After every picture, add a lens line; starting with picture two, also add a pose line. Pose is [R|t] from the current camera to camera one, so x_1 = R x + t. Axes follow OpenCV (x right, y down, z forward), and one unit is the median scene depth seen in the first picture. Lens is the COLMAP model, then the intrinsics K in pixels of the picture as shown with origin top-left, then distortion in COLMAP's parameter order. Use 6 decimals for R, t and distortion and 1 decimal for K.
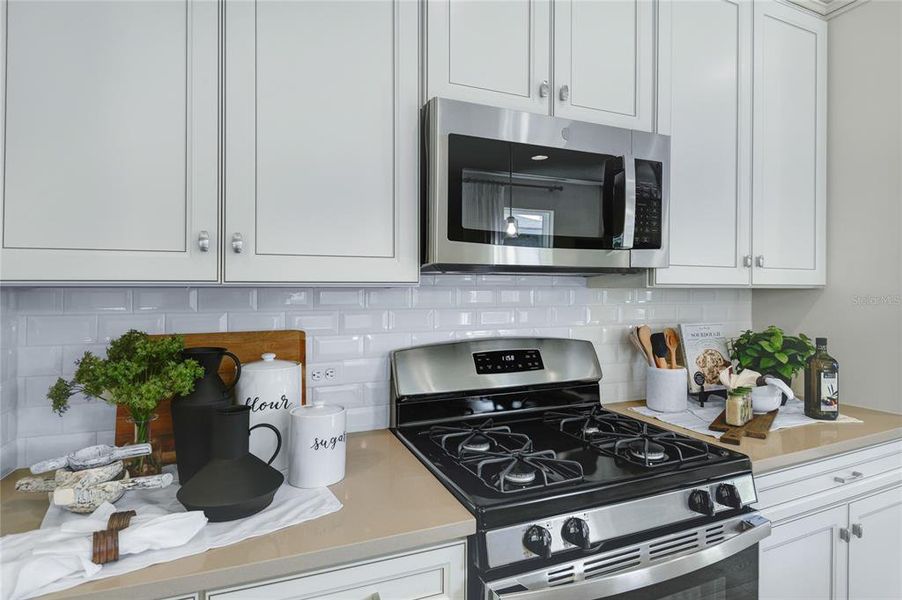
lens RADIAL K [[471.6, 0, 440.8], [0, 471.6, 296.2], [0, 0, 1]] dist [0.035931, -0.027693]
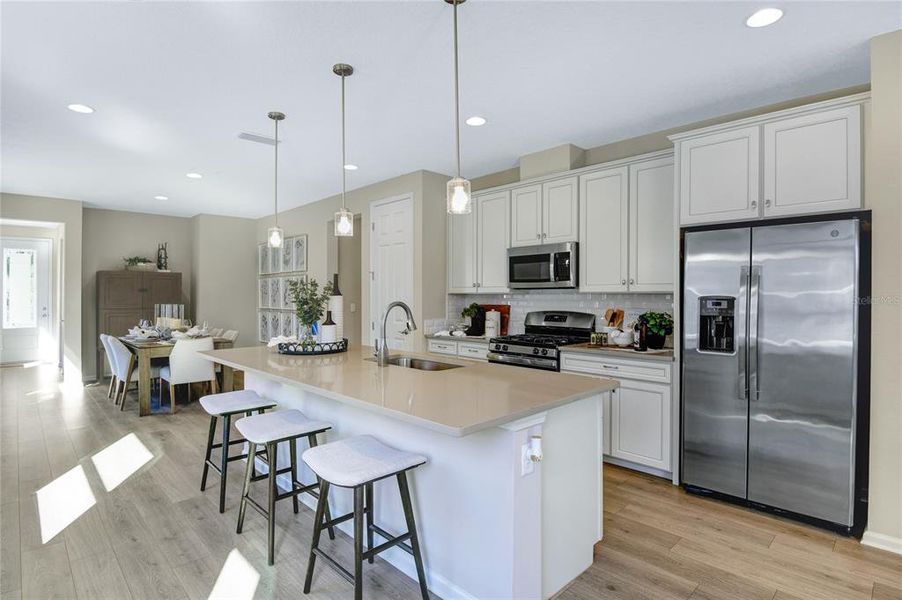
lens RADIAL K [[469.6, 0, 456.3], [0, 469.6, 294.9], [0, 0, 1]] dist [-0.006719, -0.027532]
pose [[0.367471, -0.005710, -0.930018, 2.816550], [-0.006501, 0.999941, -0.008708, 0.020432], [0.930012, 0.009246, 0.367412, -0.701266]]
